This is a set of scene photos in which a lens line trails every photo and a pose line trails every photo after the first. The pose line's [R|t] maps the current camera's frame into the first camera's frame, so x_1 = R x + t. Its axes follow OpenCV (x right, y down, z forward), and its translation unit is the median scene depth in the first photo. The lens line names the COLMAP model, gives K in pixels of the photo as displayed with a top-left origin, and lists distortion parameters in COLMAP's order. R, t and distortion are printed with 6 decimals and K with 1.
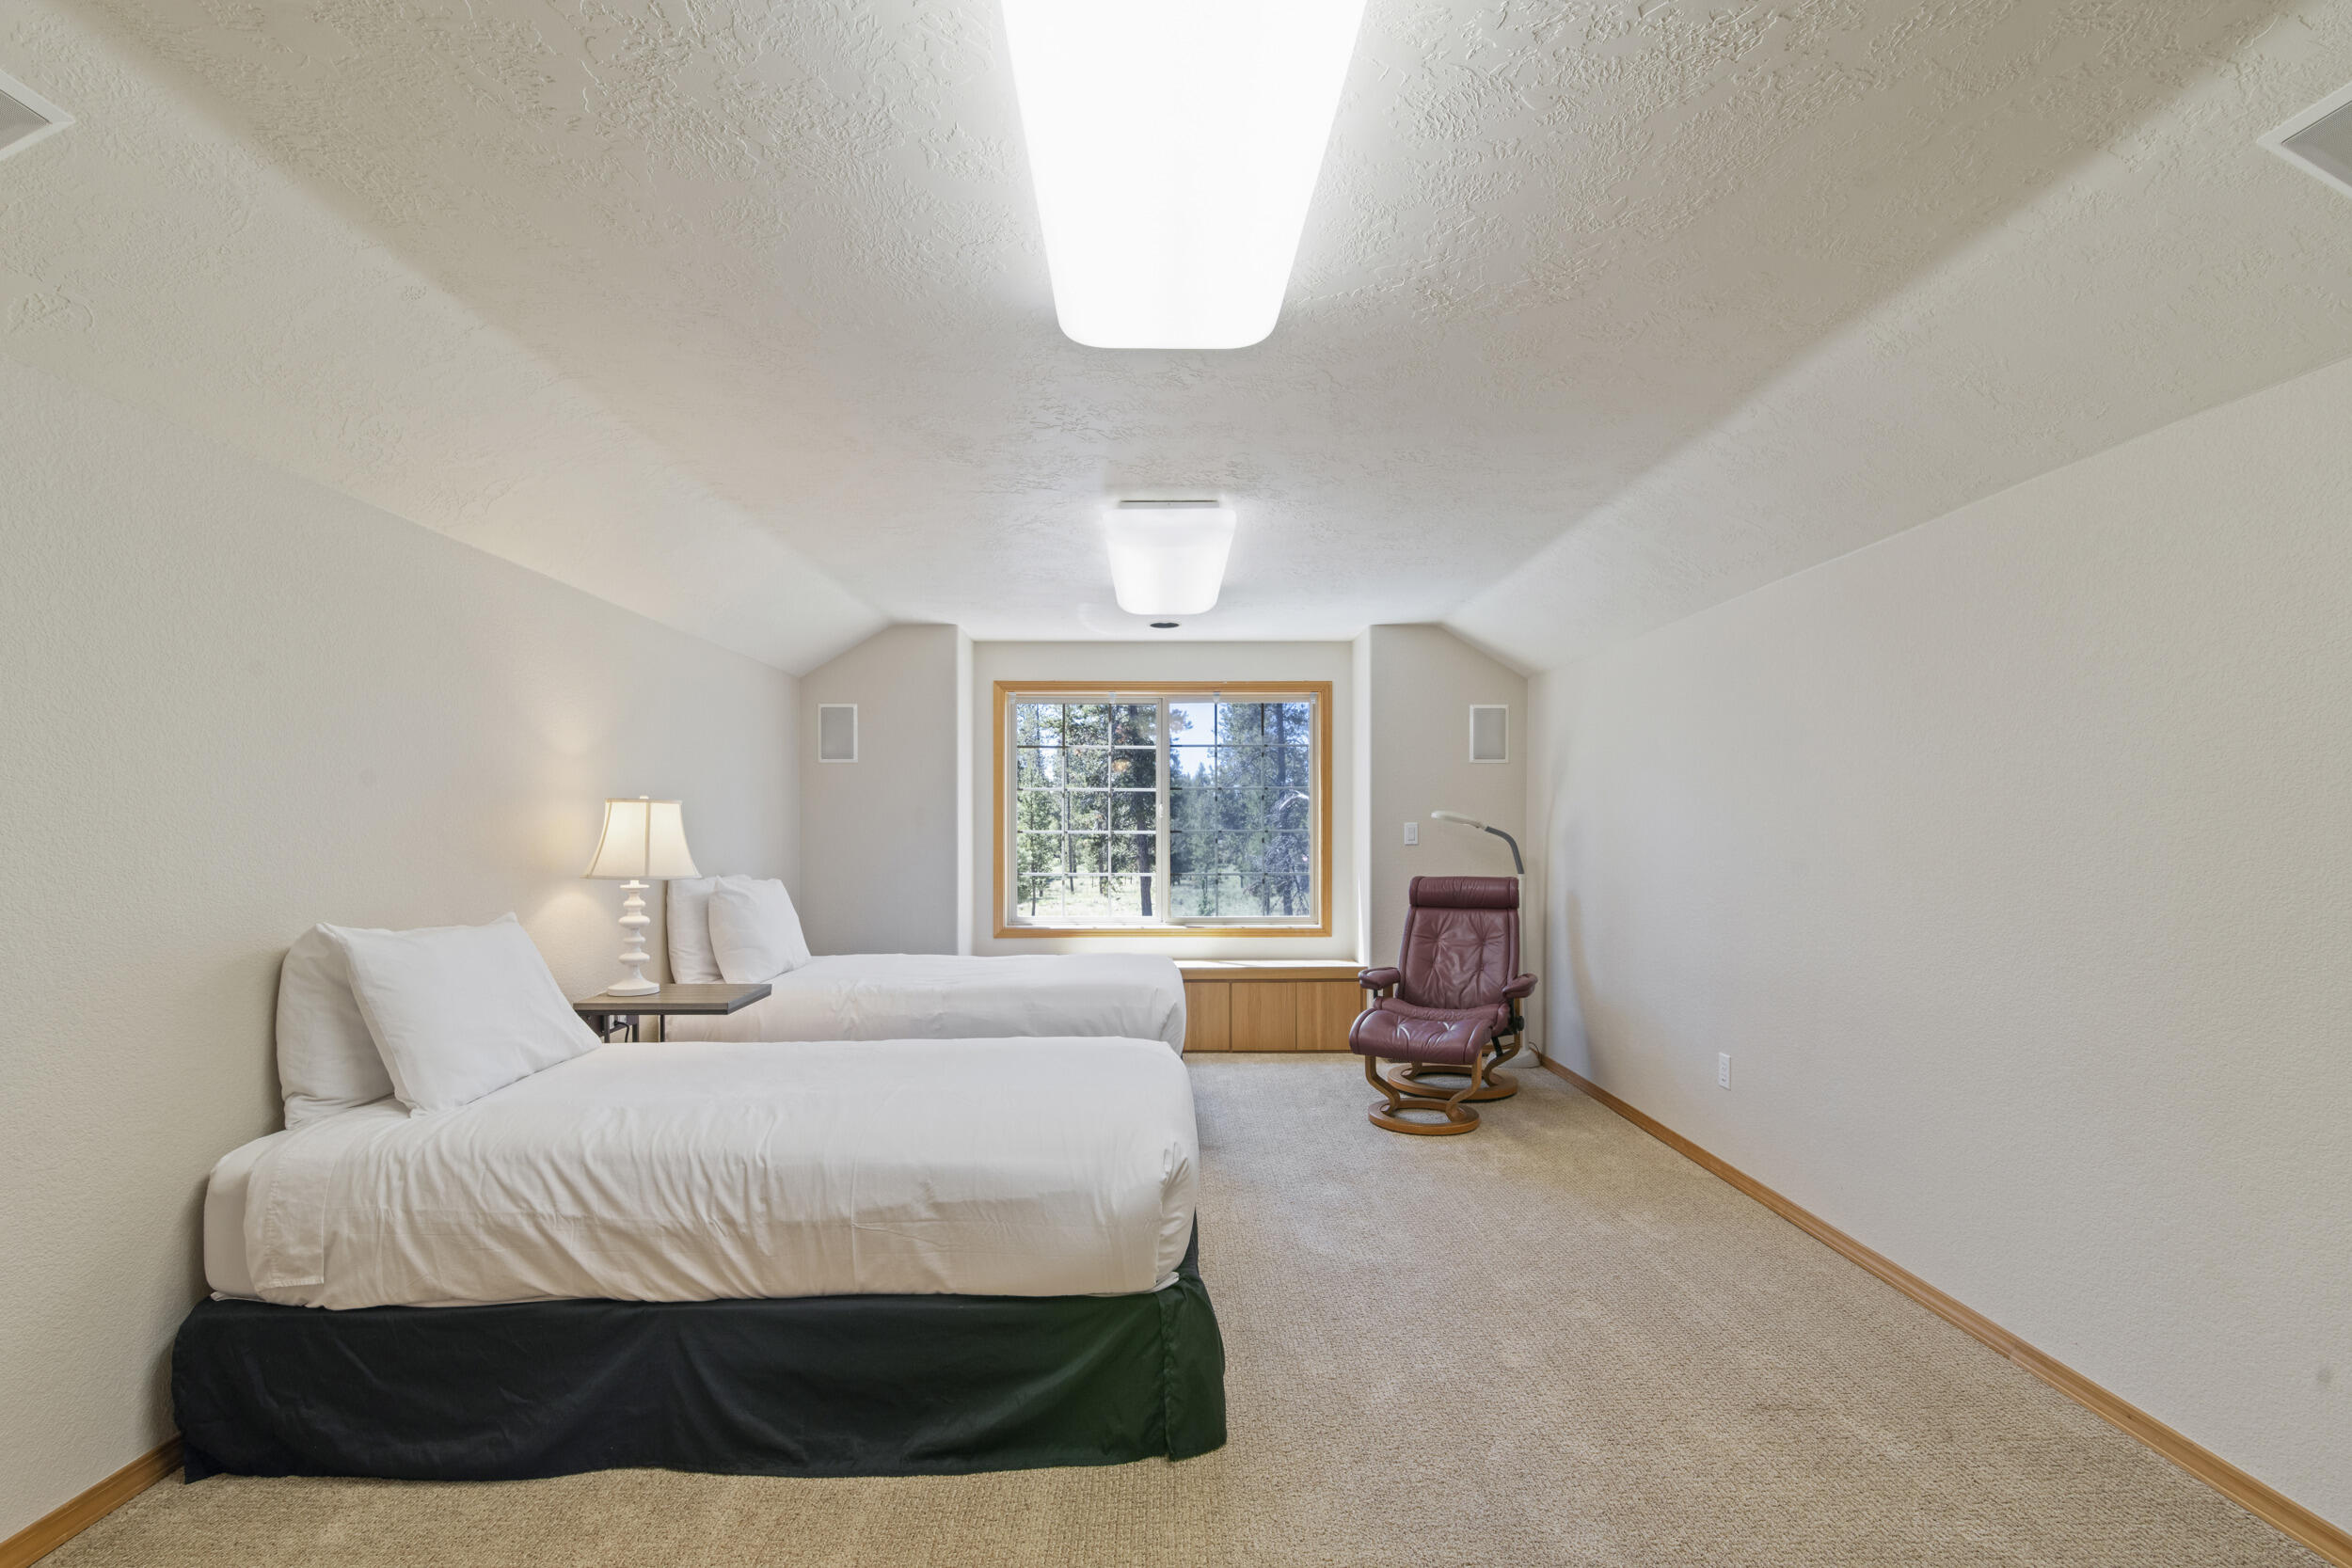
lens RADIAL K [[1076.1, 0, 1181.0], [0, 1076.1, 837.7], [0, 0, 1]] dist [0.012728, 0.000106]
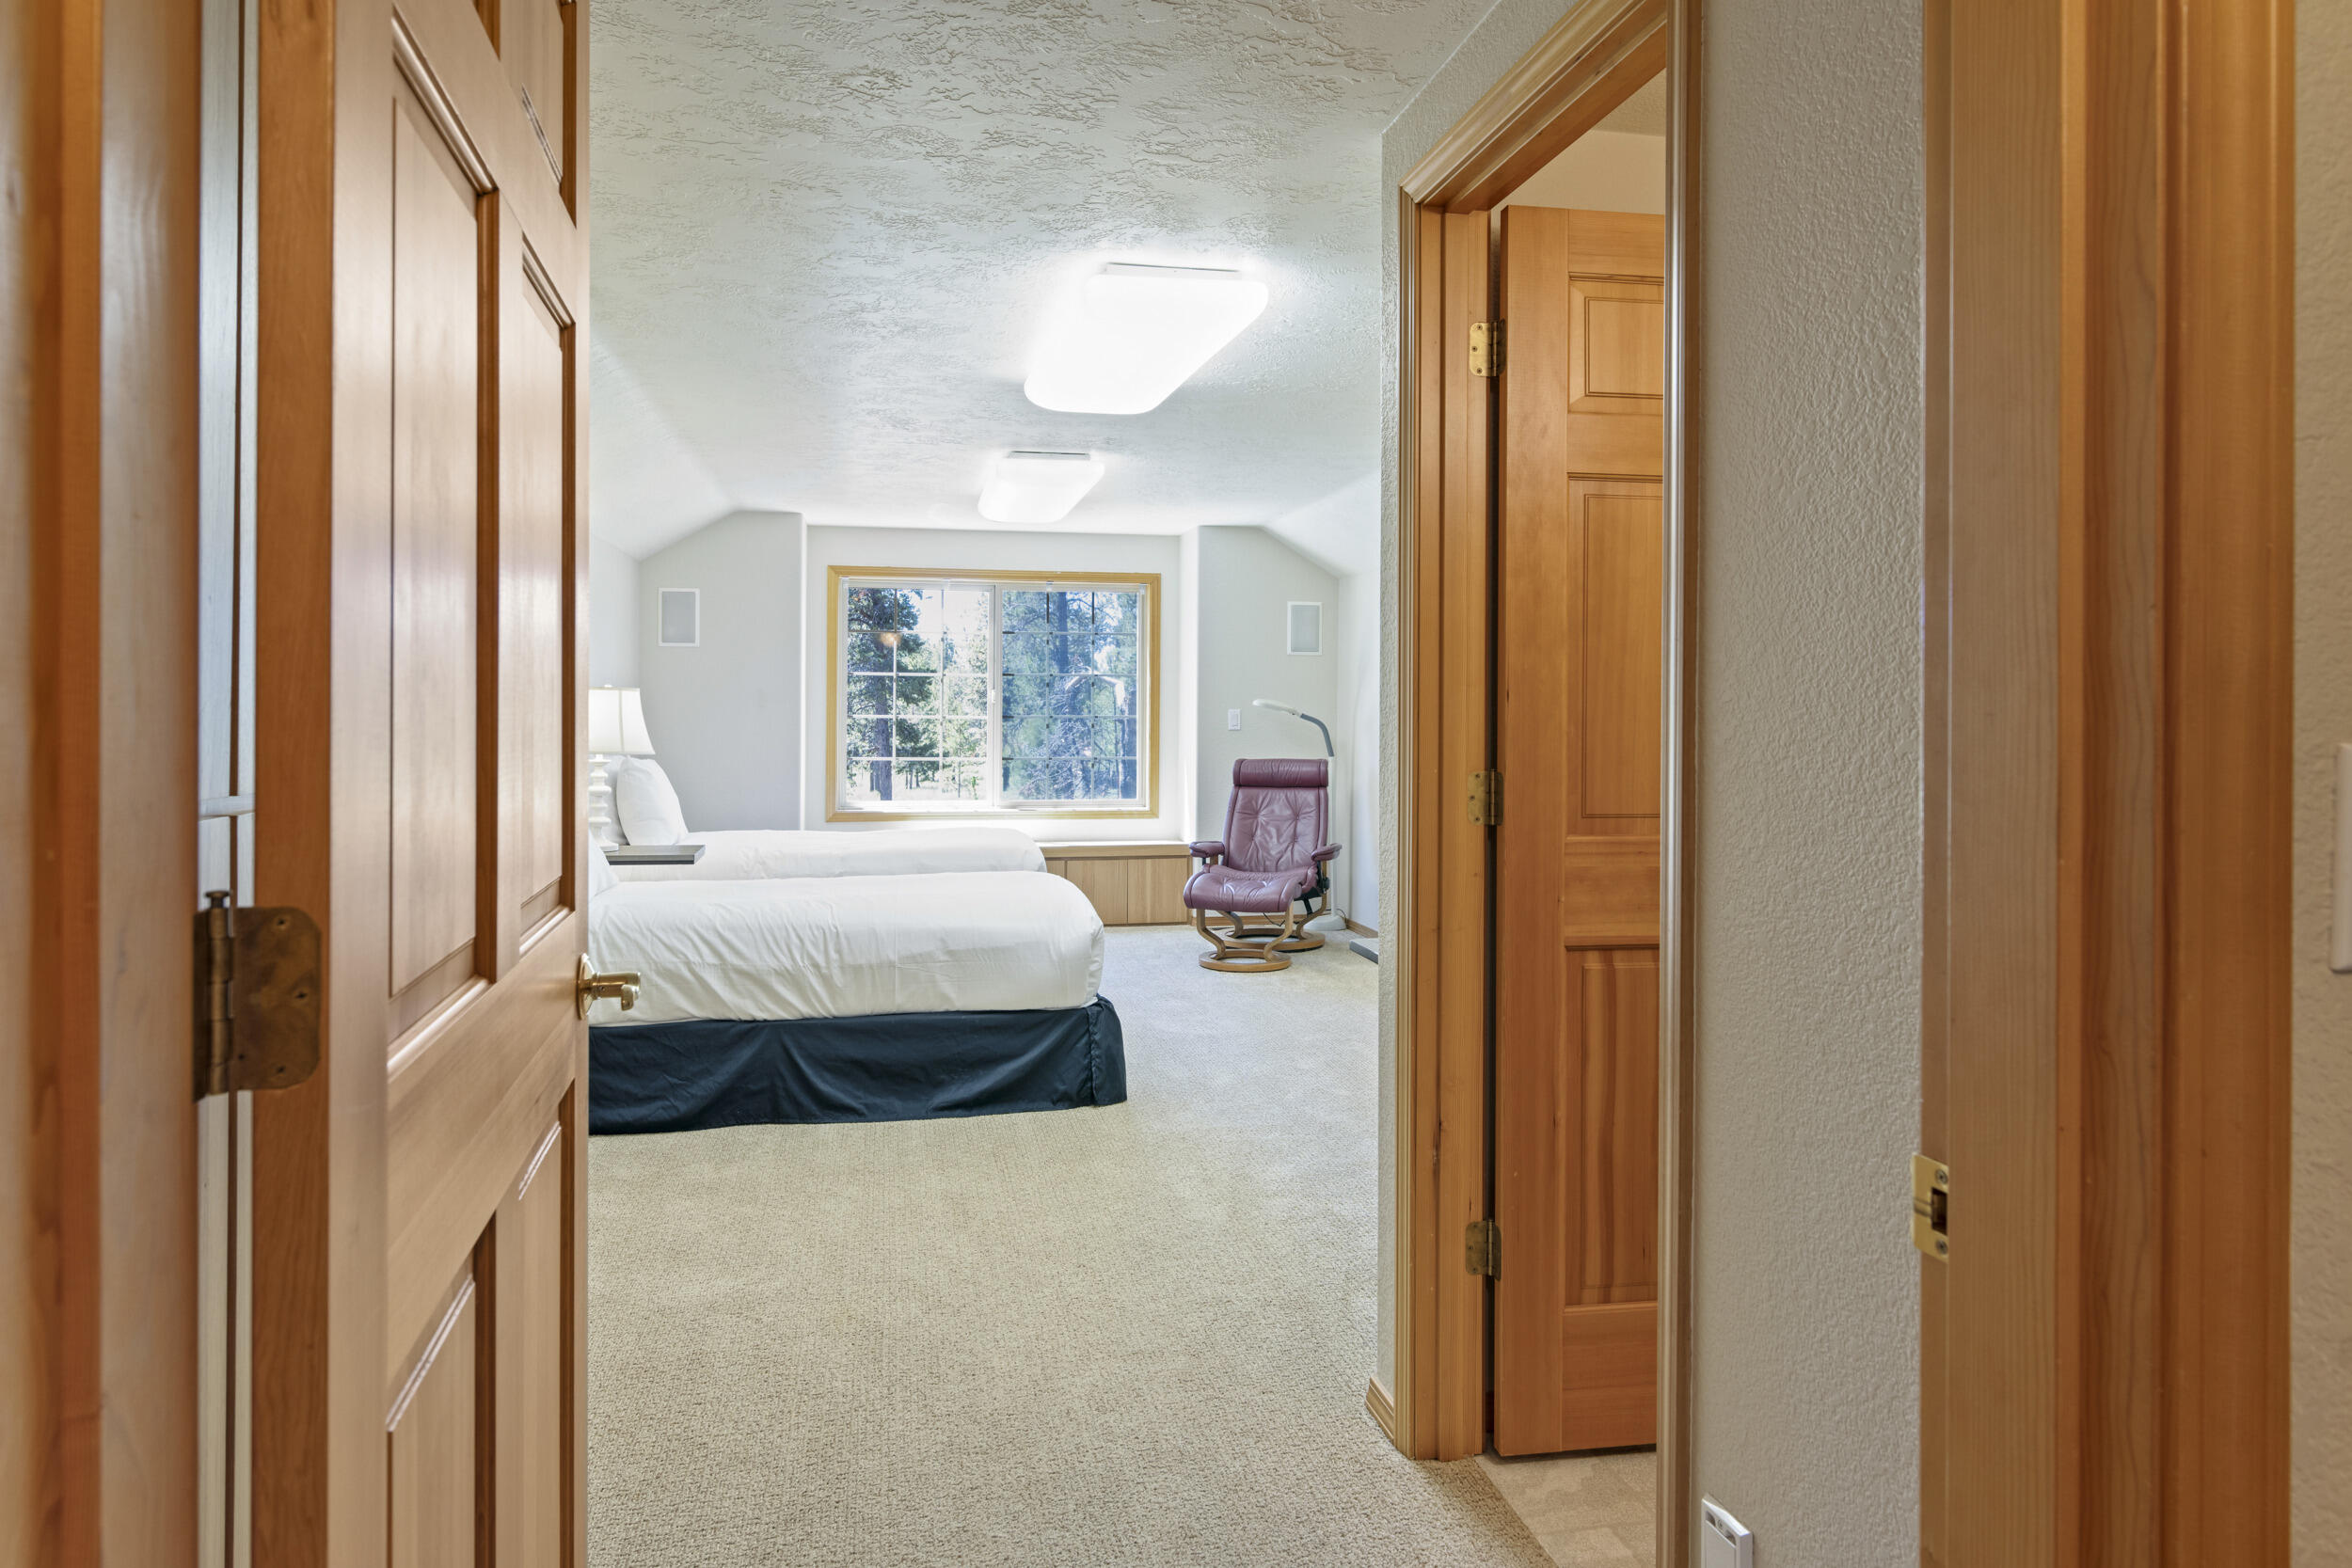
lens RADIAL K [[1476.9, 0, 1175.1], [0, 1476.9, 772.4], [0, 0, 1]] dist [0.007360, -0.000171]
pose [[0.984080, -0.001414, 0.177719, -0.134556], [-0.004241, 0.999497, 0.031435, 0.003247], [-0.177674, -0.031688, 0.983579, -0.558359]]
